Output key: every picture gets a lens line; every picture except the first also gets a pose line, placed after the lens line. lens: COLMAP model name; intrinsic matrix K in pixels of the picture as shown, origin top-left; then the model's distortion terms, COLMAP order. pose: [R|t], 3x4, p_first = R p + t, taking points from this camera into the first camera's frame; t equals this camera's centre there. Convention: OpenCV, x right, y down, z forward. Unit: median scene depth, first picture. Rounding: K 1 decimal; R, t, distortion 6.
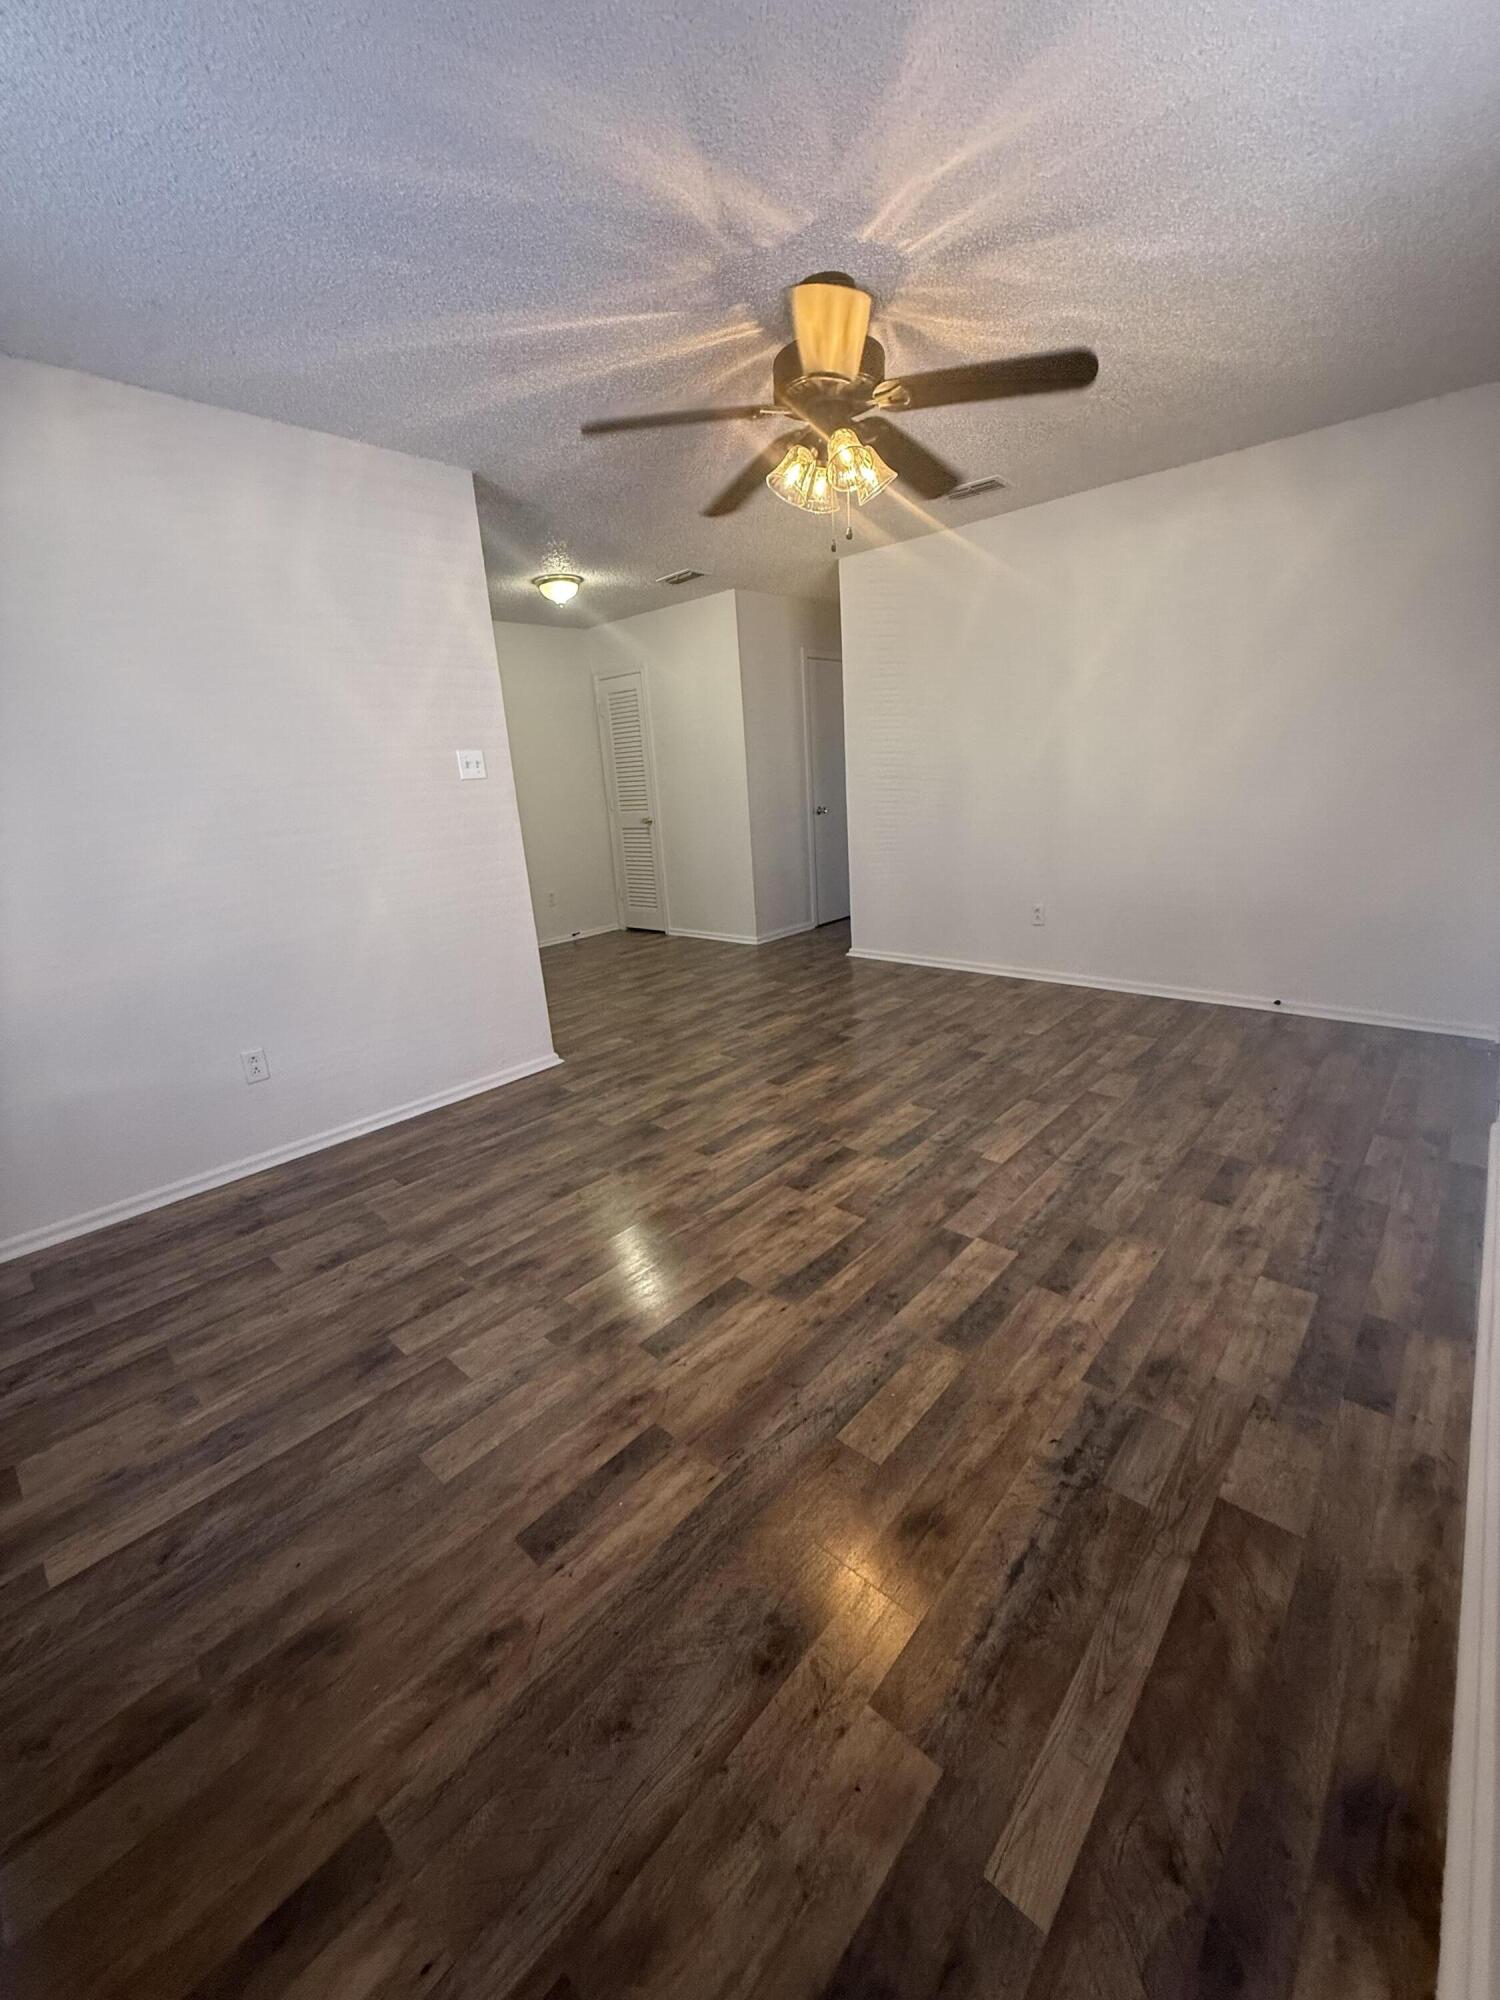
lens RADIAL K [[801.6, 0, 748.0], [0, 801.6, 1000.1], [0, 0, 1]] dist [0.001234, 0.000160]
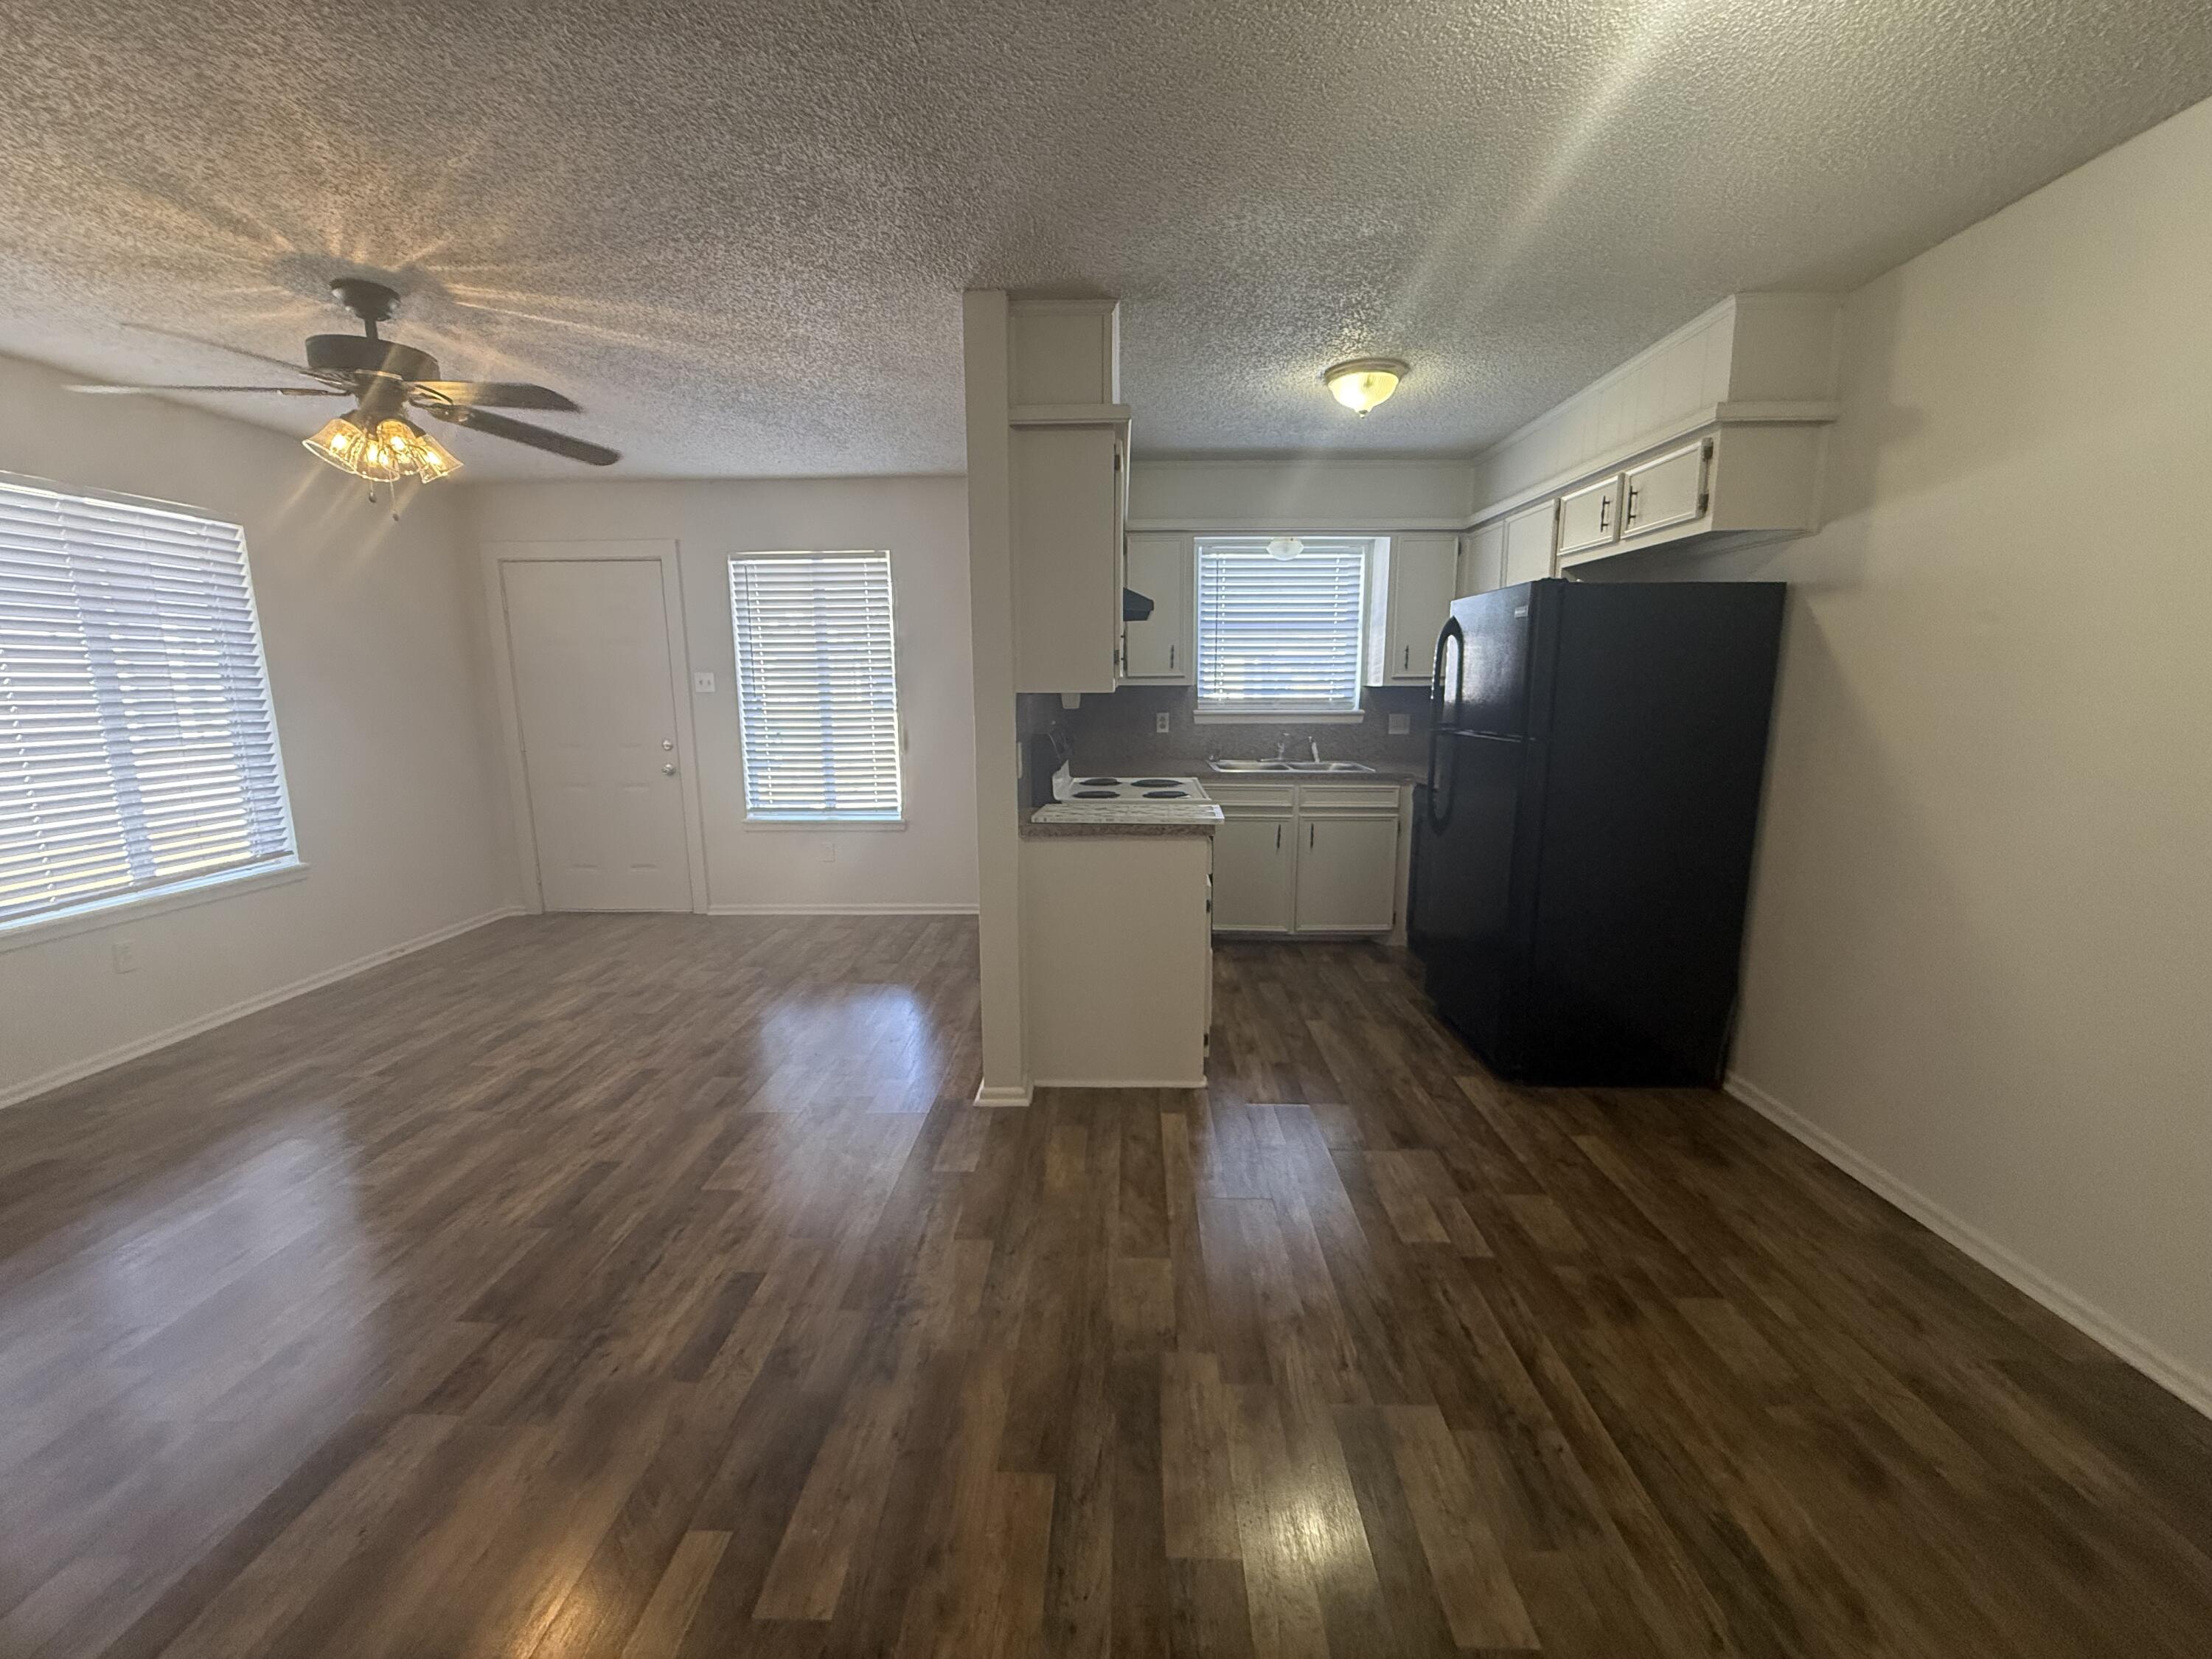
lens RADIAL K [[886.5, 0, 1105.5], [0, 886.5, 827.4], [0, 0, 1]] dist [0.001234, 0.000160]
pose [[-0.755774, 0.174032, -0.631284, 0.165480], [-0.126206, 0.907252, 0.401205, -0.608184], [0.642556, 0.382892, -0.663713, 1.964397]]
